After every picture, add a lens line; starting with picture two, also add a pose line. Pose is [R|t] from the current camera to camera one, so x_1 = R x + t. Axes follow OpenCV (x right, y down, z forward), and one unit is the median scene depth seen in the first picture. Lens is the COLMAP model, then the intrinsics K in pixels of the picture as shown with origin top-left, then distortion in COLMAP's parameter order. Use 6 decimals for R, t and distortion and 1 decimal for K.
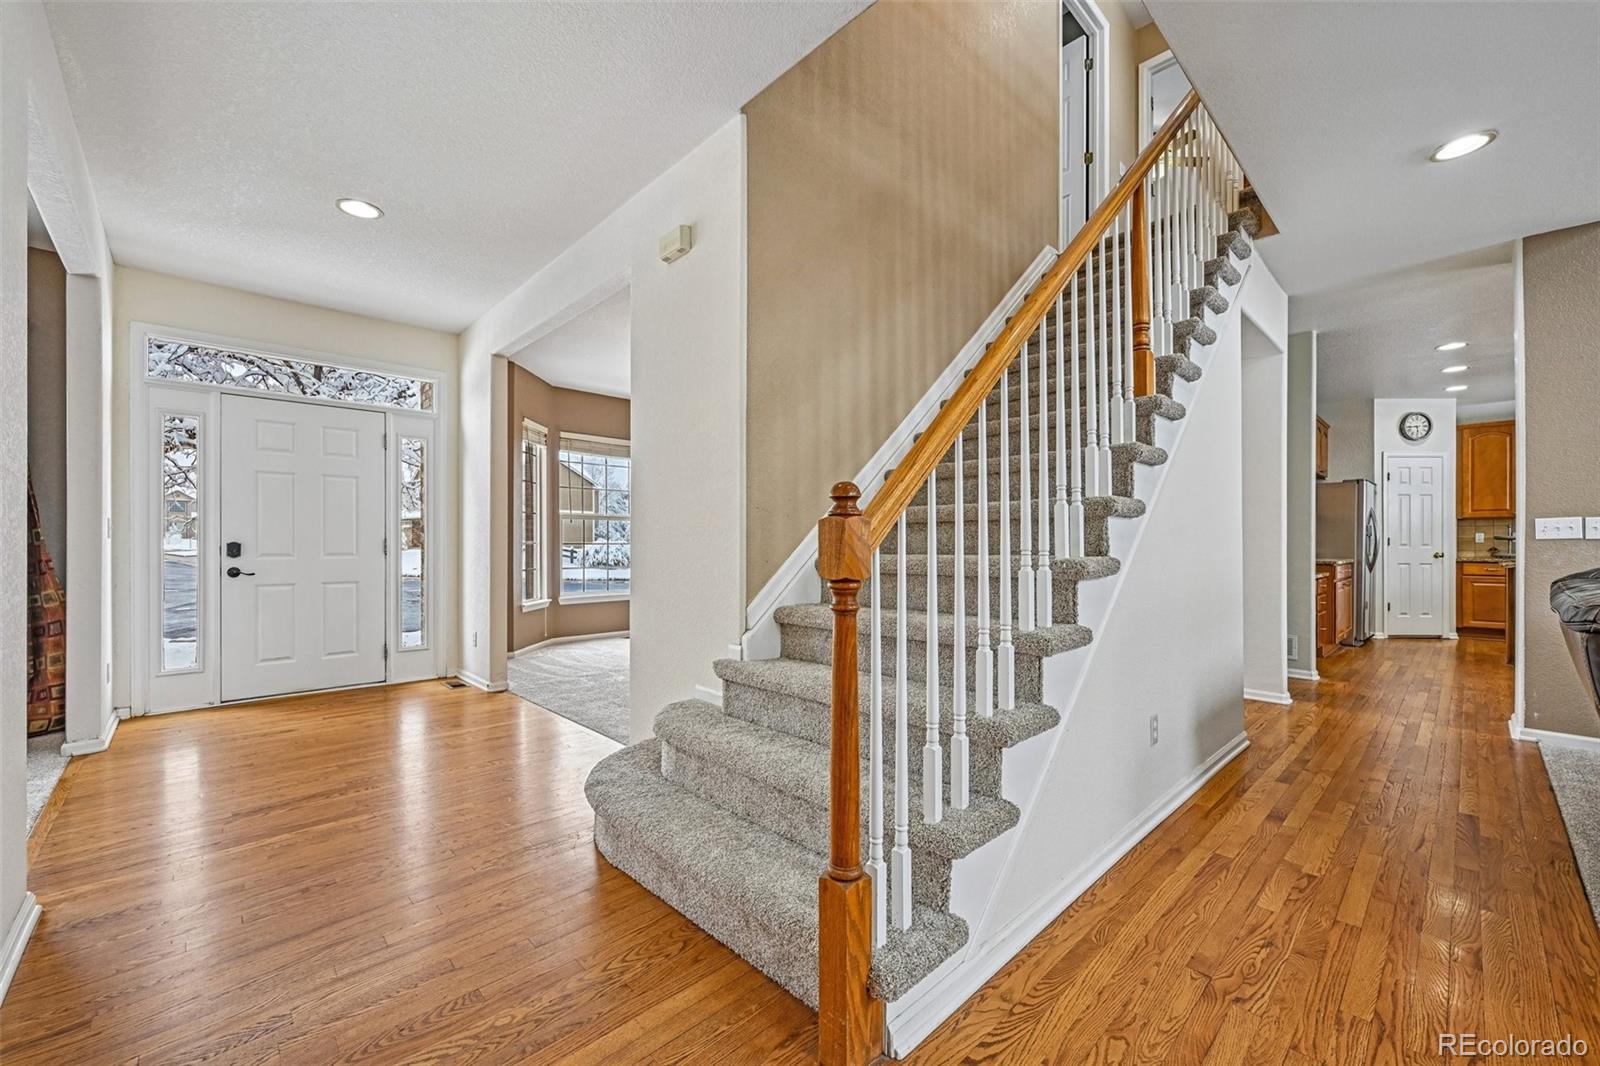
lens RADIAL K [[638.0, 0, 808.8], [0, 638.0, 536.9], [0, 0, 1]] dist [0.000382, -0.000097]
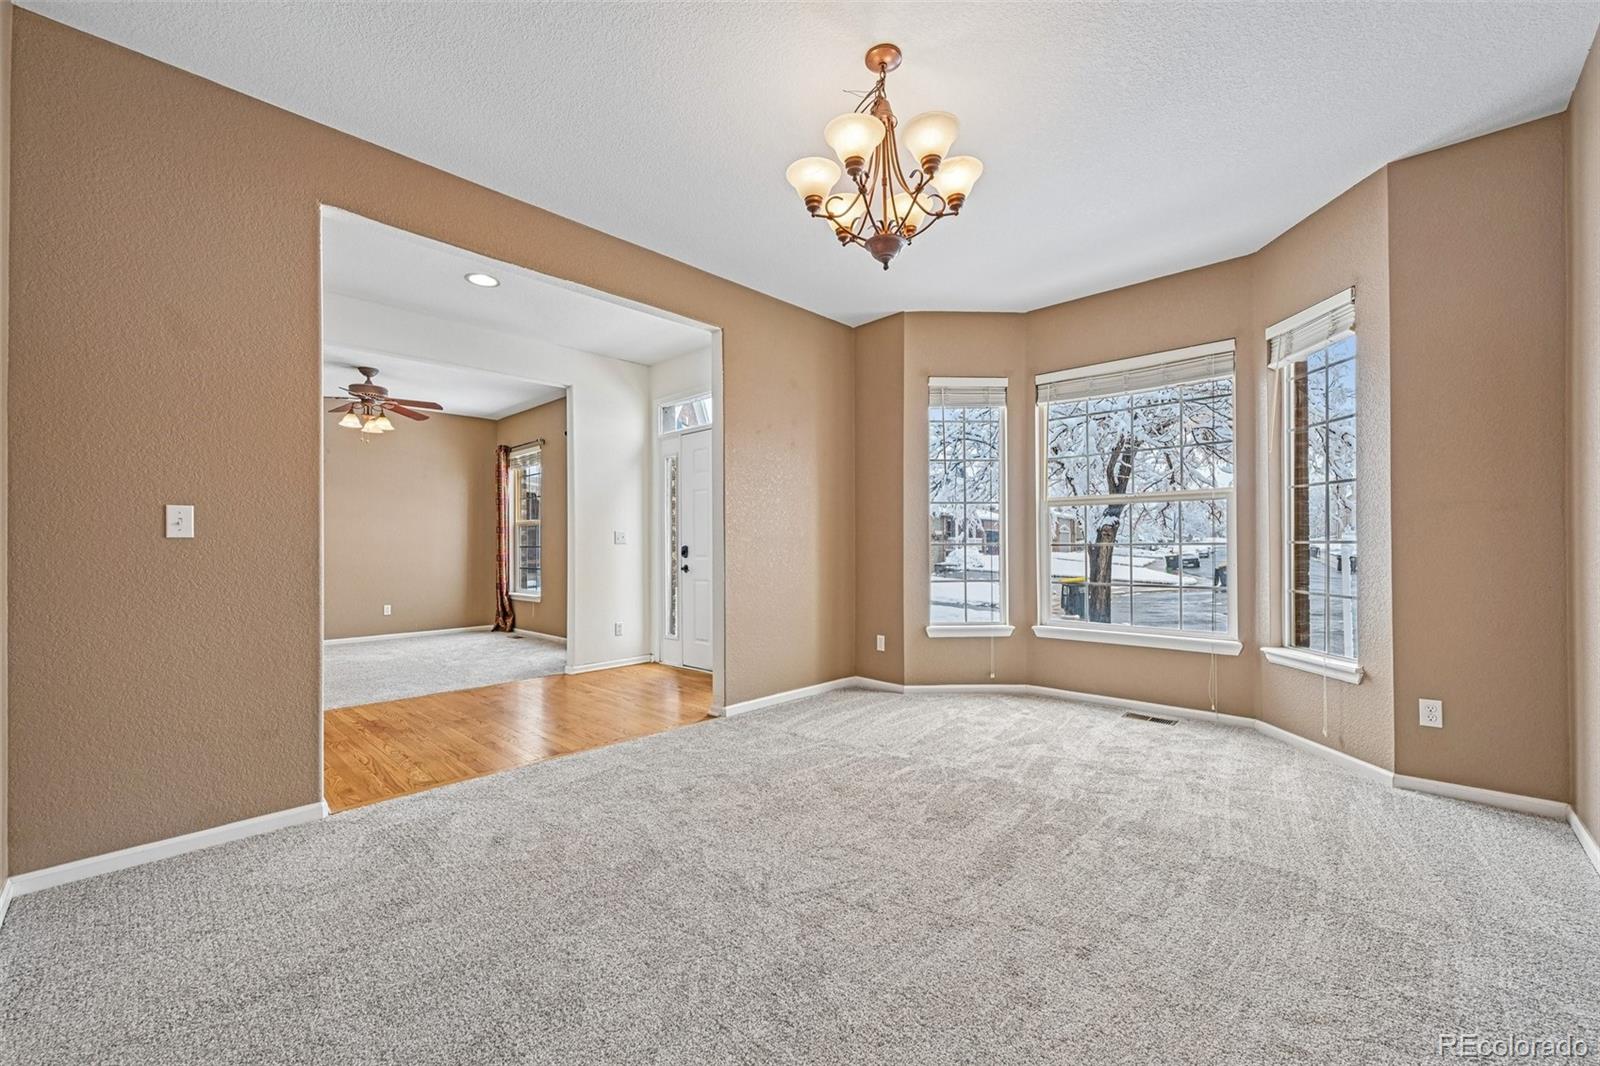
lens RADIAL K [[633.9, 0, 805.7], [0, 633.9, 547.0], [0, 0, 1]] dist [-0.000793, -0.000013]
pose [[0.043606, -0.000735, -0.999049, 0.371130], [0.015495, 0.999880, -0.000060, 0.012616], [0.998929, -0.015478, 0.043612, 1.045286]]
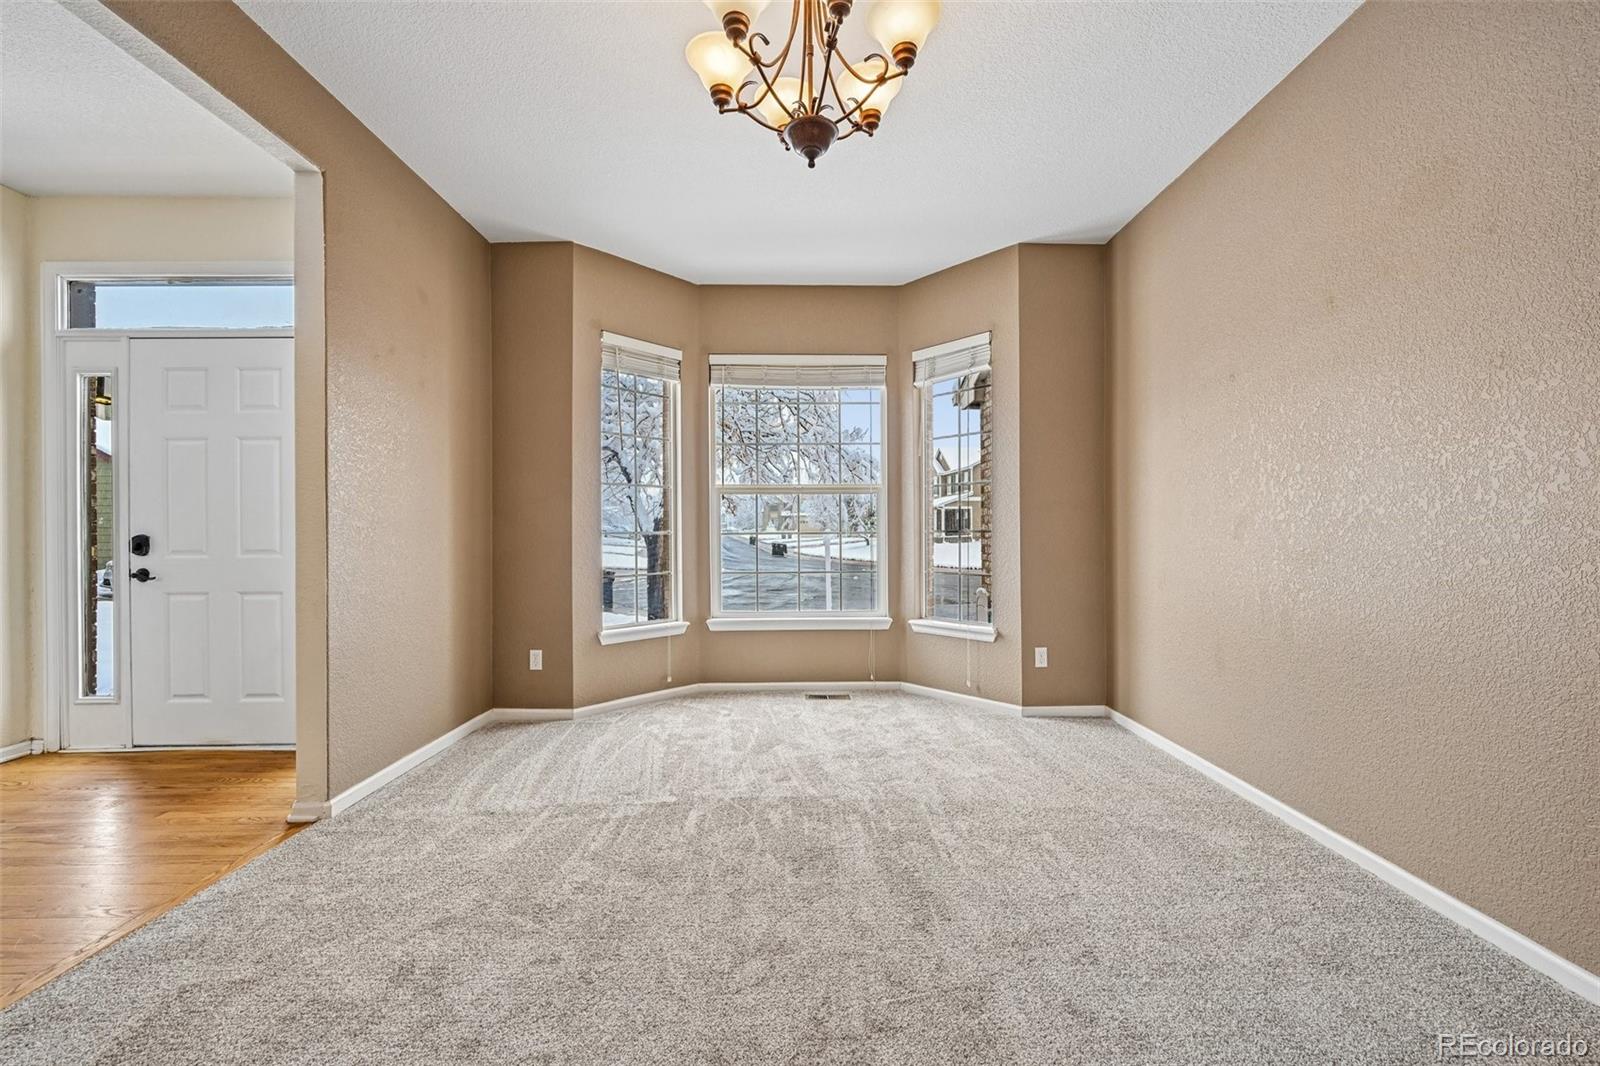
lens RADIAL K [[638.0, 0, 808.8], [0, 638.0, 536.9], [0, 0, 1]] dist [0.000382, -0.000097]
pose [[0.724315, -0.001874, -0.689467, 0.161876], [0.013313, 0.999848, 0.011269, 0.010987], [0.689341, -0.017341, 0.724230, 0.874485]]
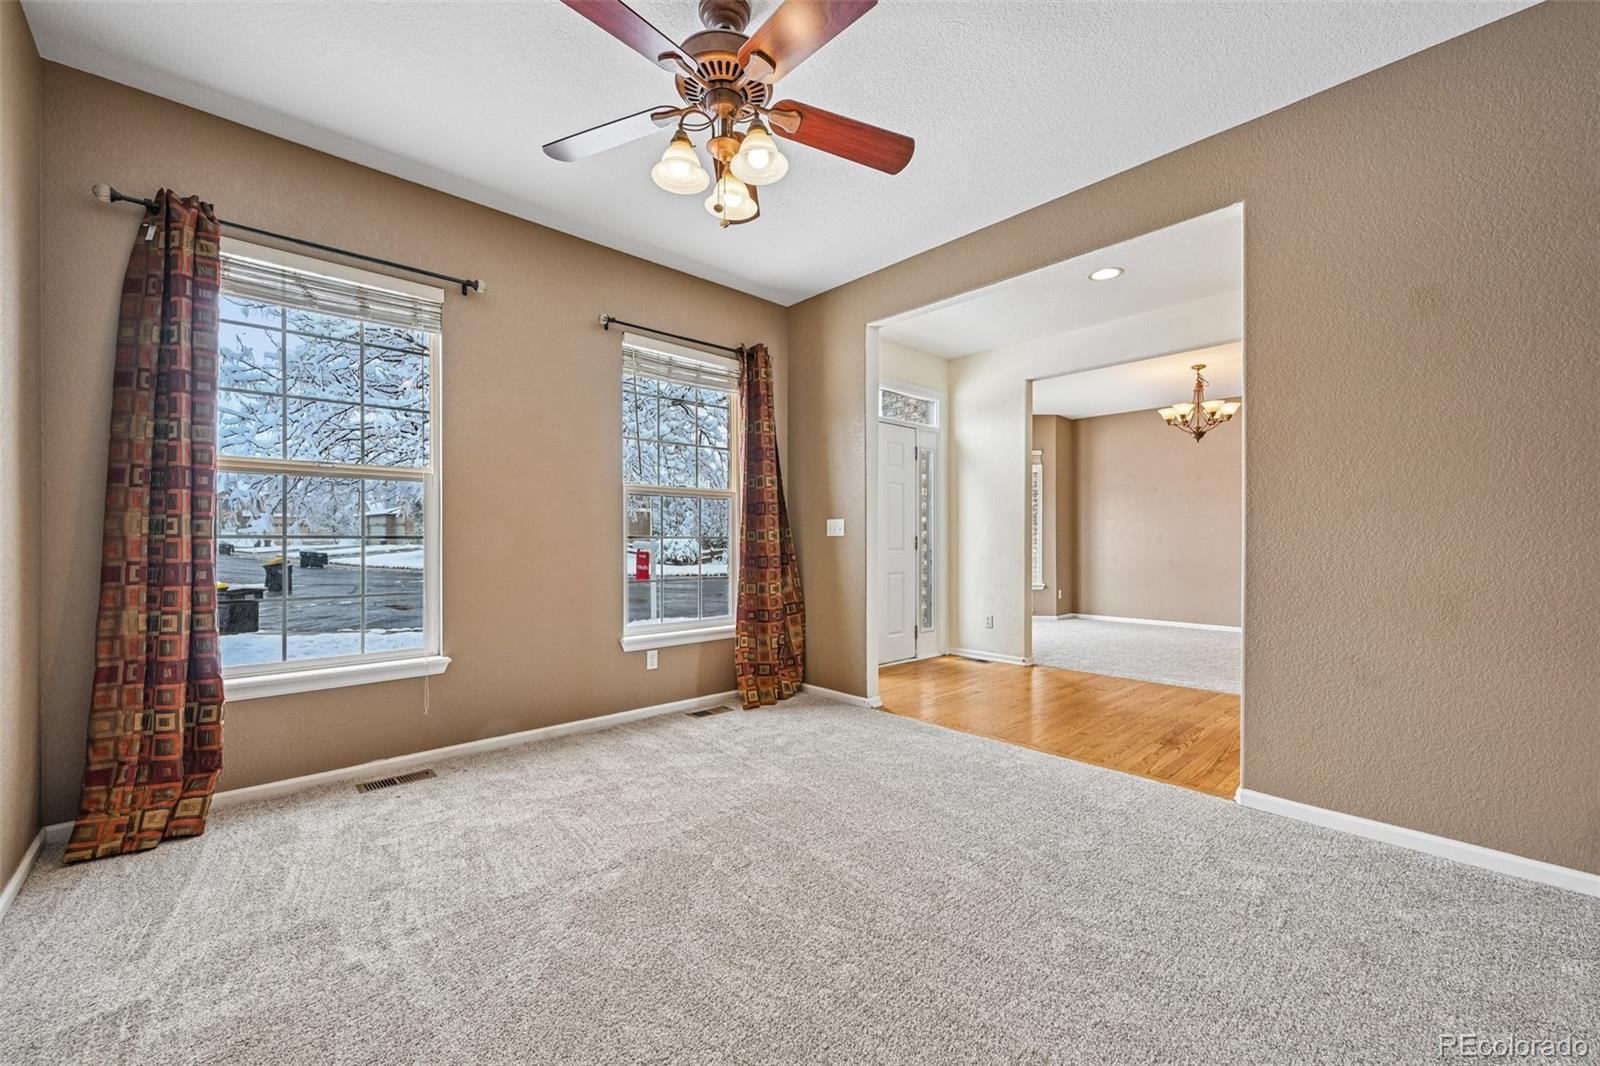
lens RADIAL K [[638.0, 0, 808.8], [0, 638.0, 536.9], [0, 0, 1]] dist [0.000382, -0.000097]
pose [[0.999890, -0.000314, -0.014808, -0.843535], [0.000393, 0.999986, 0.005334, -0.001699], [0.014806, -0.005339, 0.999876, -0.178039]]
